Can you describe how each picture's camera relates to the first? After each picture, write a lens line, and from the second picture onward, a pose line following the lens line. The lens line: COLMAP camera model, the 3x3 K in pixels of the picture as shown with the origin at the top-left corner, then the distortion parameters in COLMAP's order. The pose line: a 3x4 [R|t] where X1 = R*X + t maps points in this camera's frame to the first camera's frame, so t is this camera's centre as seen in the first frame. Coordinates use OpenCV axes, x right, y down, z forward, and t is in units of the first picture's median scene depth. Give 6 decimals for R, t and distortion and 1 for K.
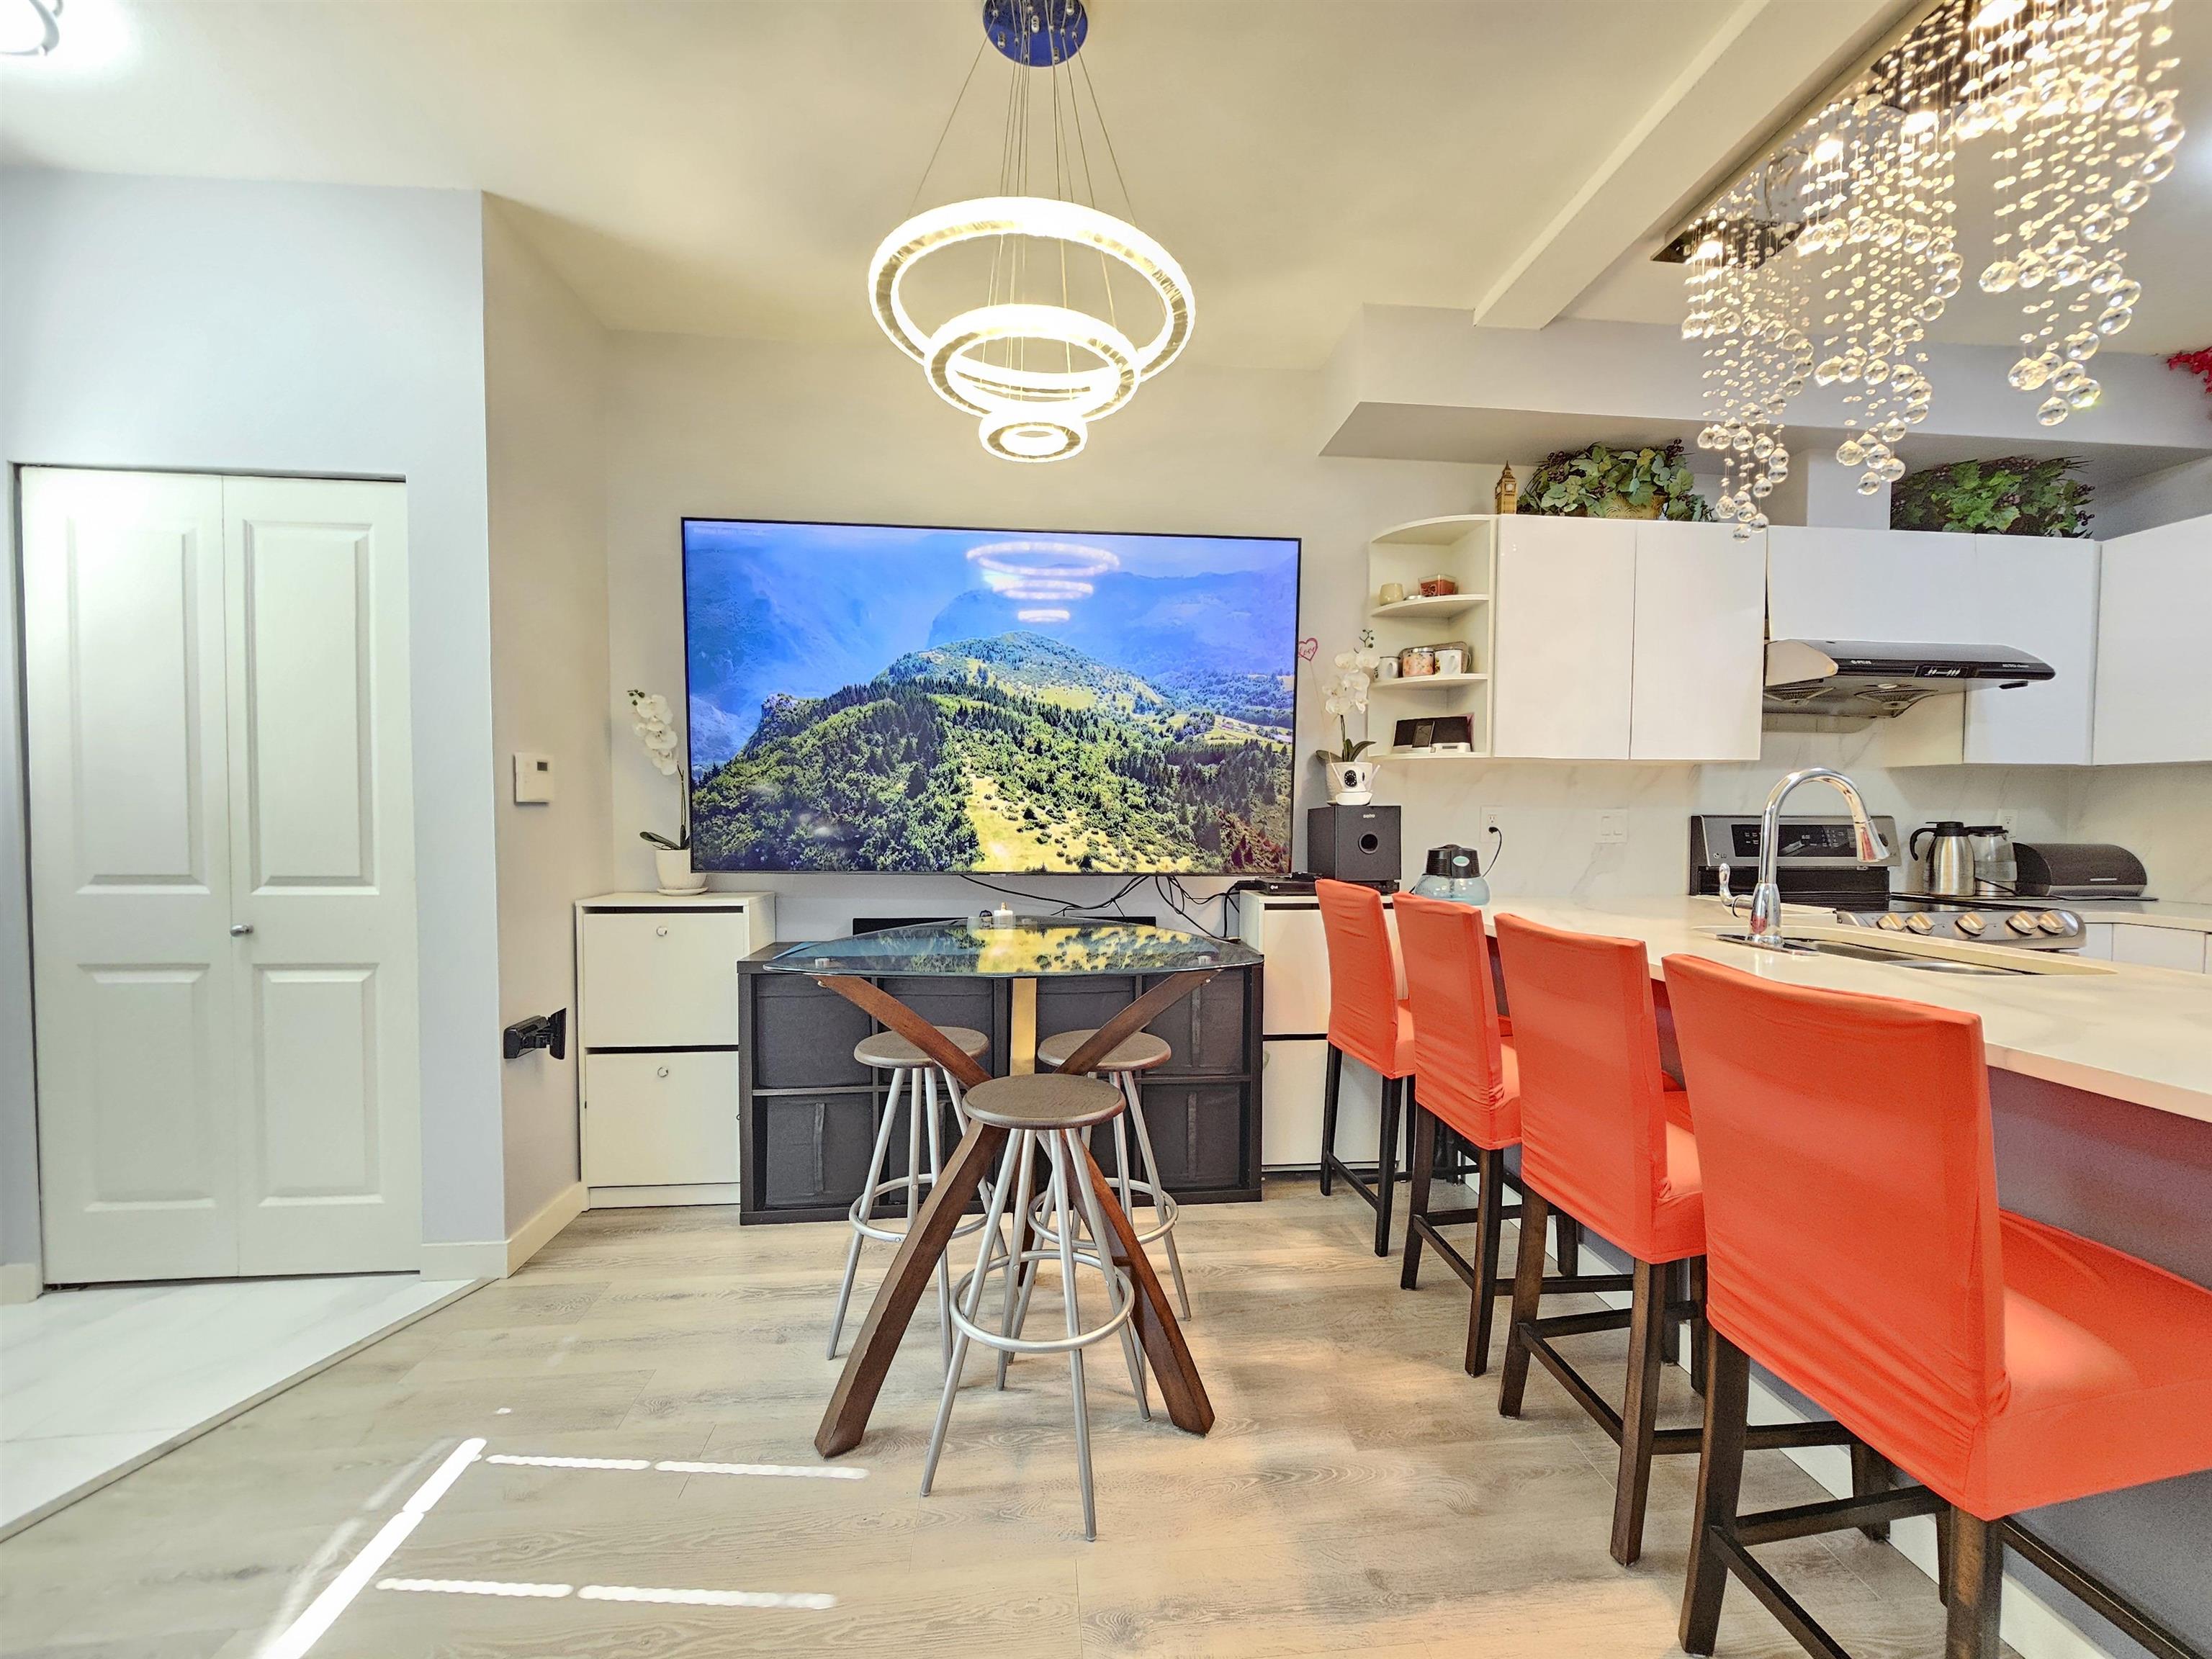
lens RADIAL K [[902.6, 0, 1124.8], [0, 902.6, 837.5], [0, 0, 1]] dist [-0.000777, 0.000486]
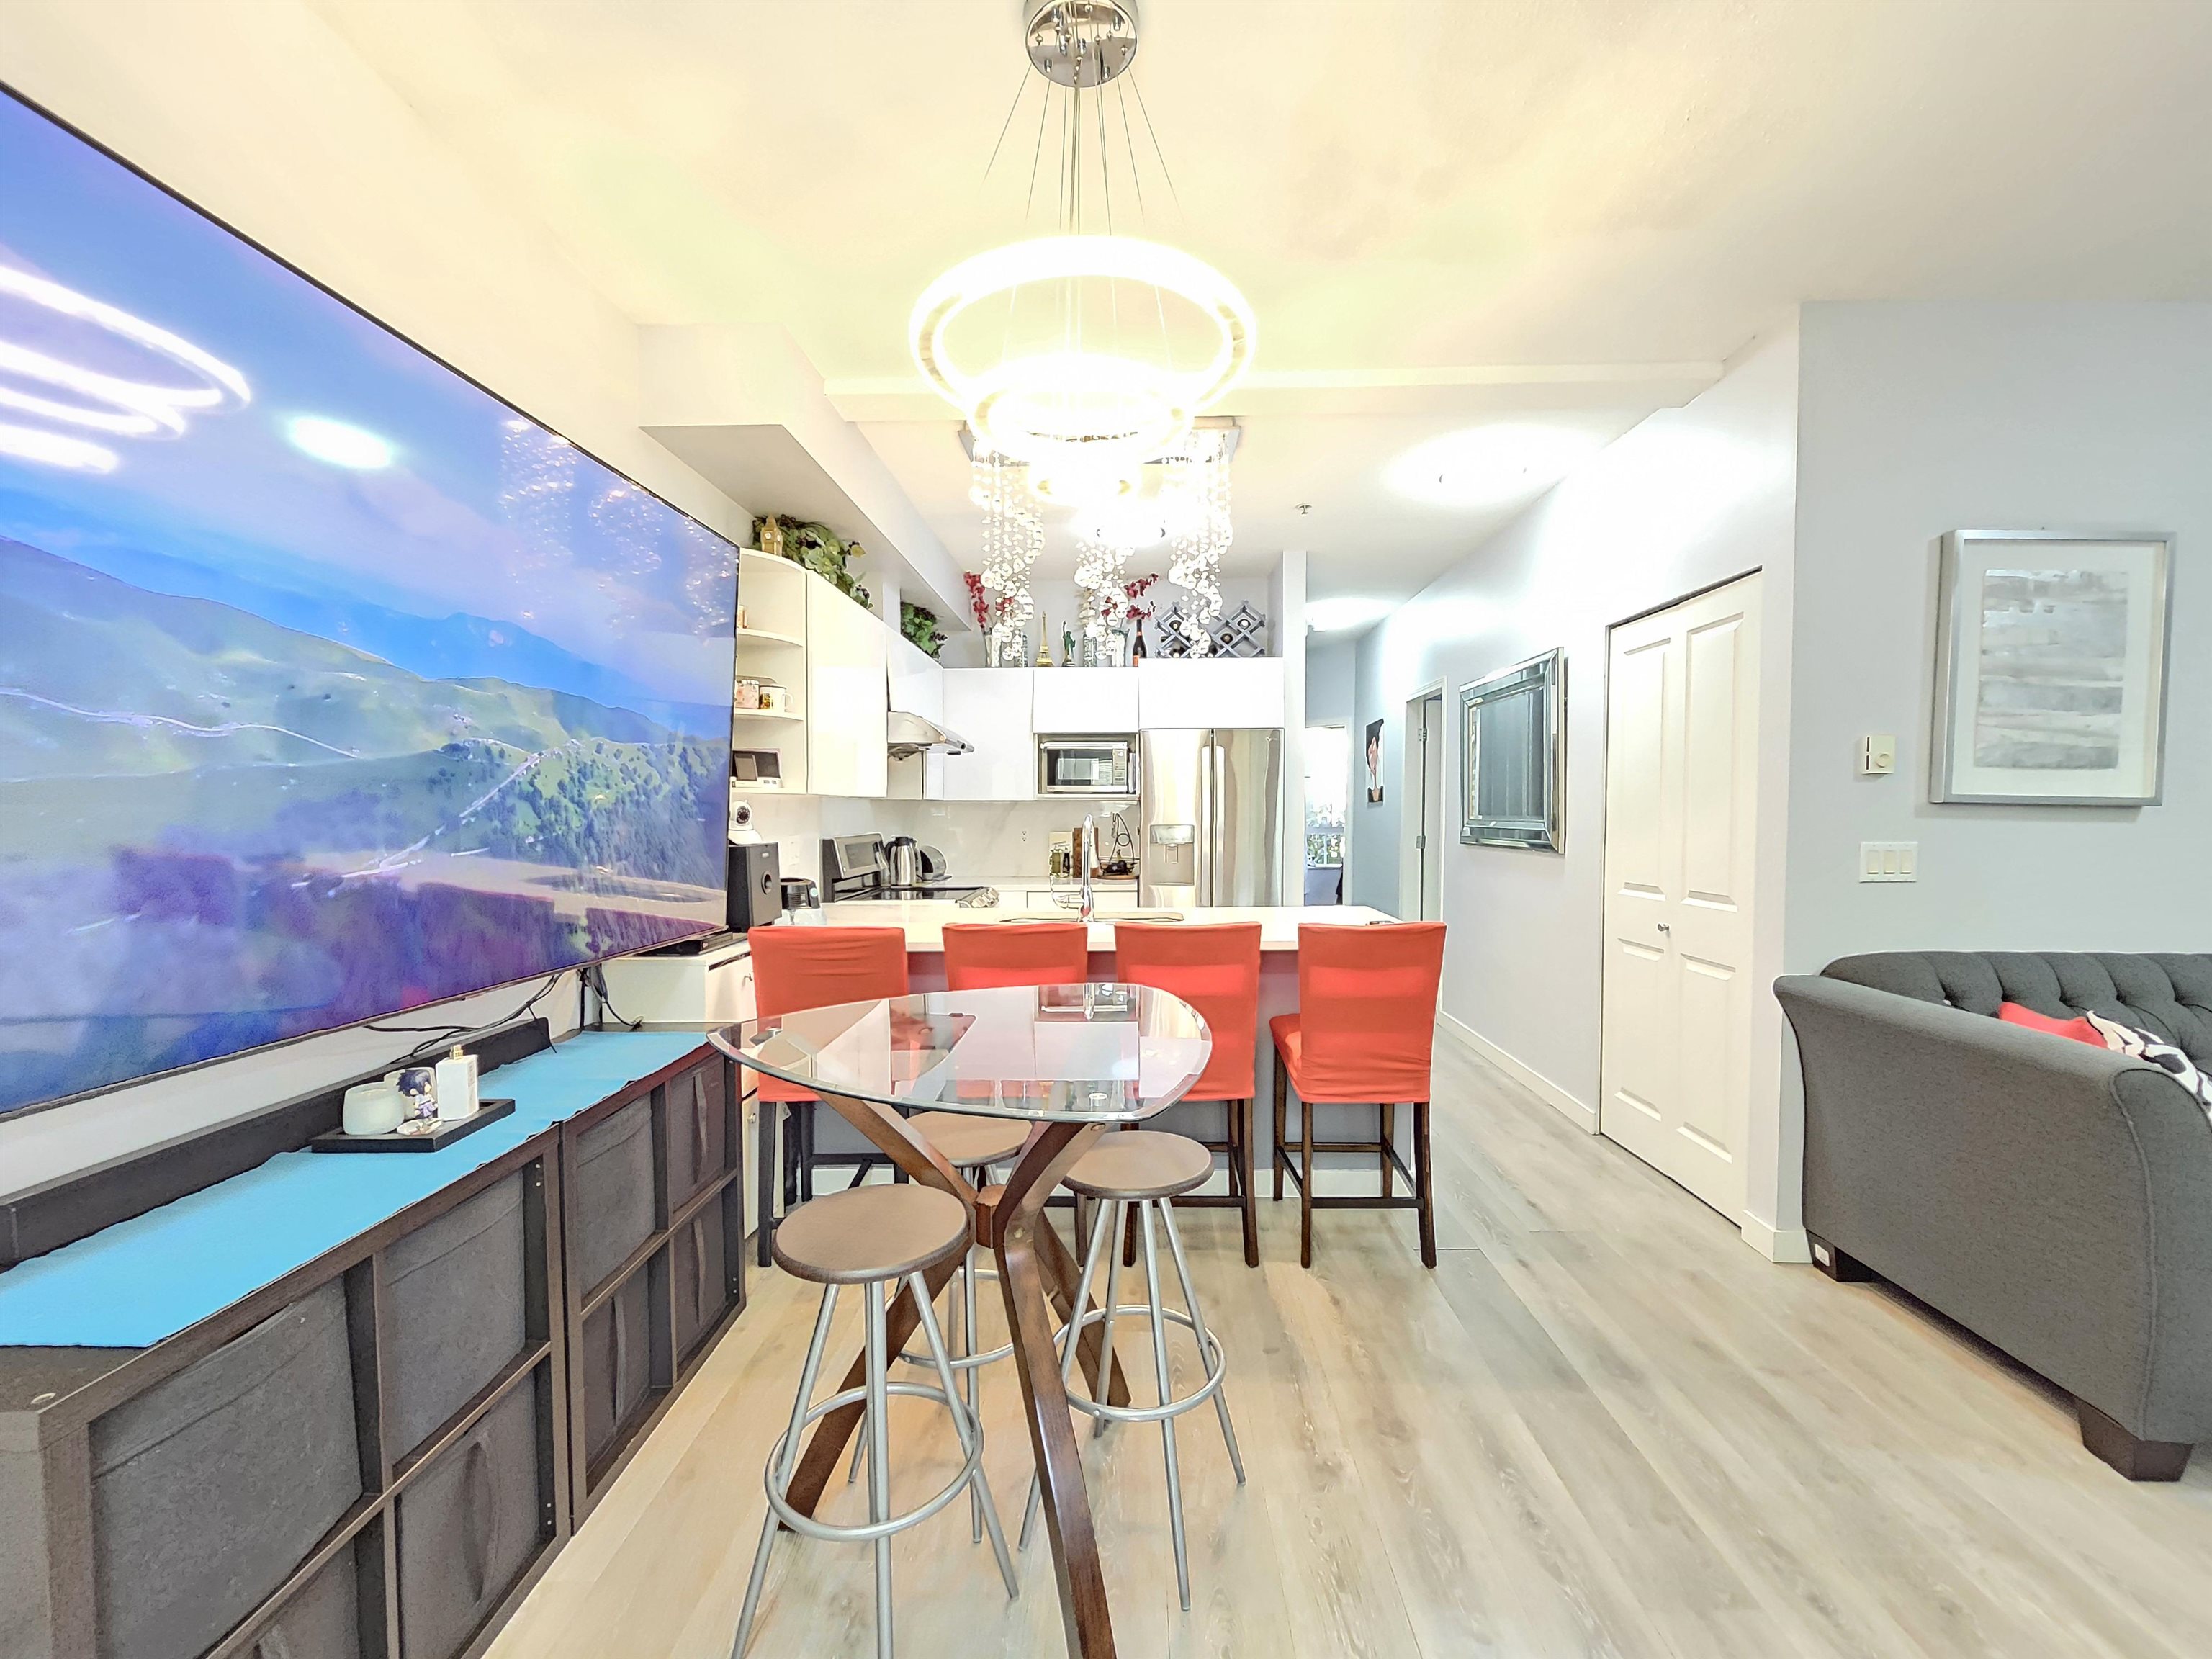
lens RADIAL K [[906.5, 0, 1117.1], [0, 906.5, 840.3], [0, 0, 1]] dist [-0.002309, 0.000570]
pose [[0.129922, -0.038509, 0.990776, -0.659018], [0.033031, 0.998859, 0.034492, -0.063083], [-0.990974, 0.028245, 0.131046, 0.533971]]
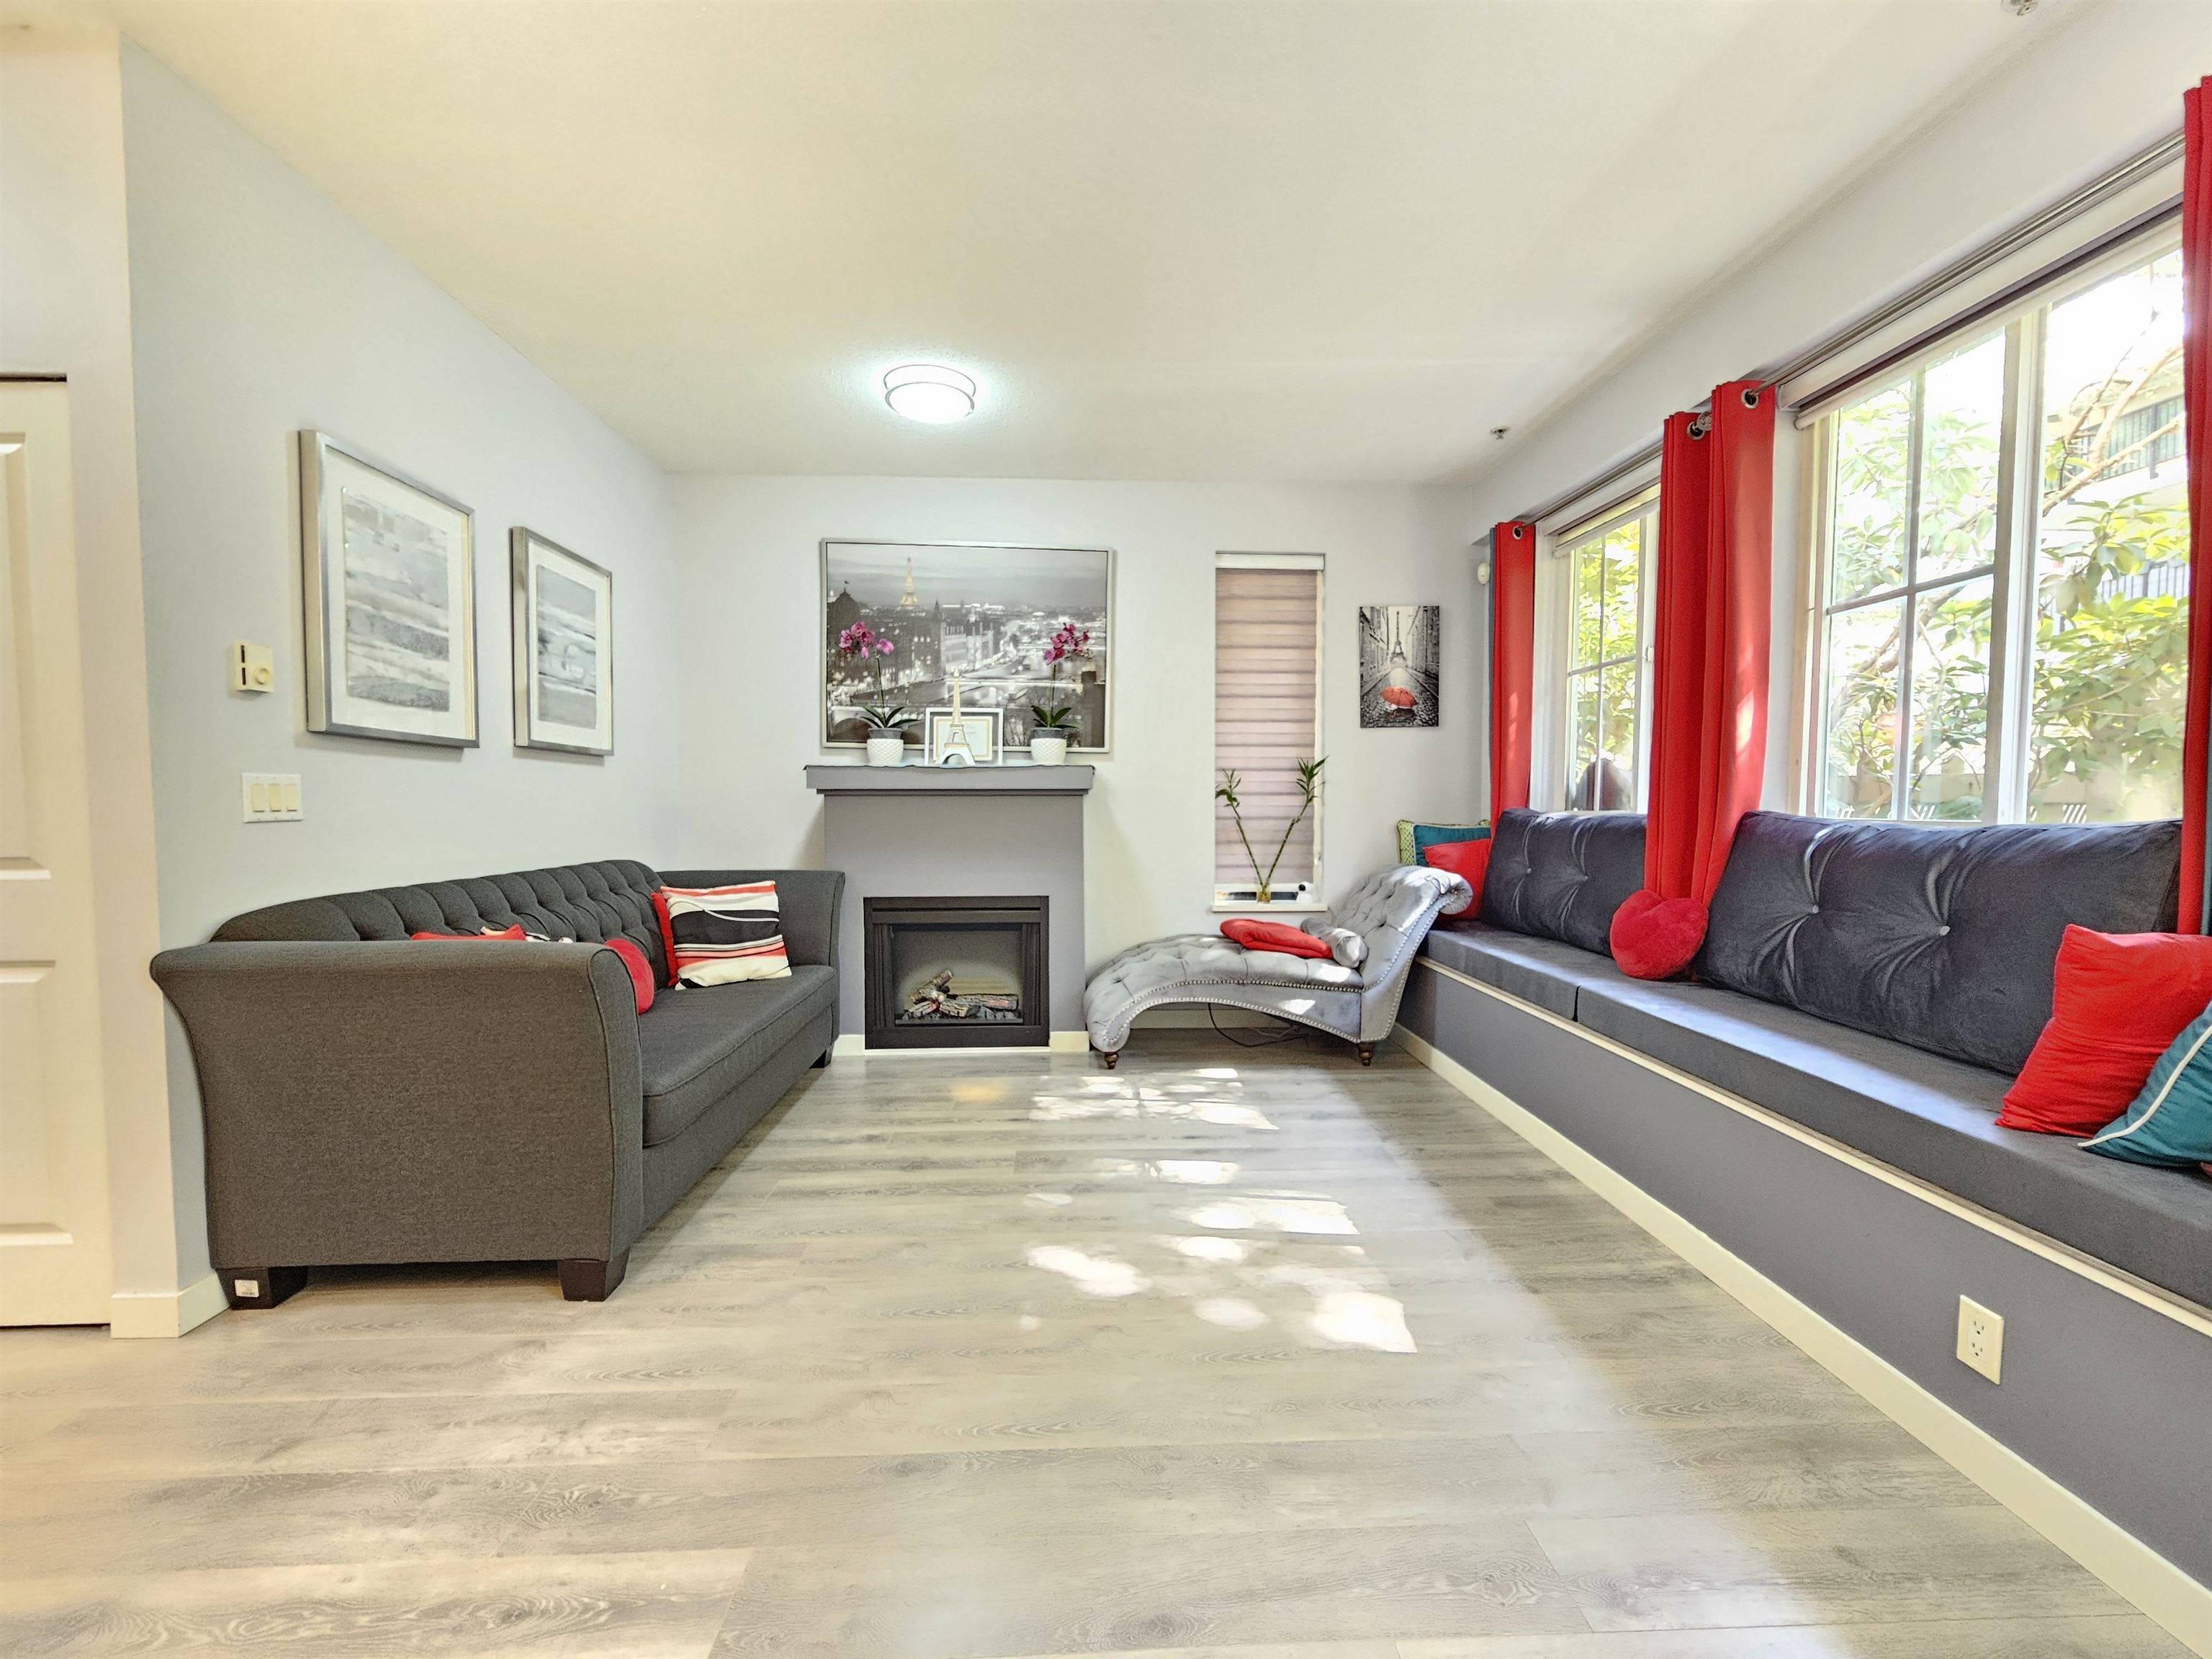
lens RADIAL K [[906.5, 0, 1117.1], [0, 906.5, 840.3], [0, 0, 1]] dist [-0.002309, 0.000570]
pose [[-0.998057, -0.005442, 0.062075, -0.419029], [-0.000535, 0.996892, 0.078780, -0.007875], [-0.062311, 0.078594, -0.994957, 0.615406]]
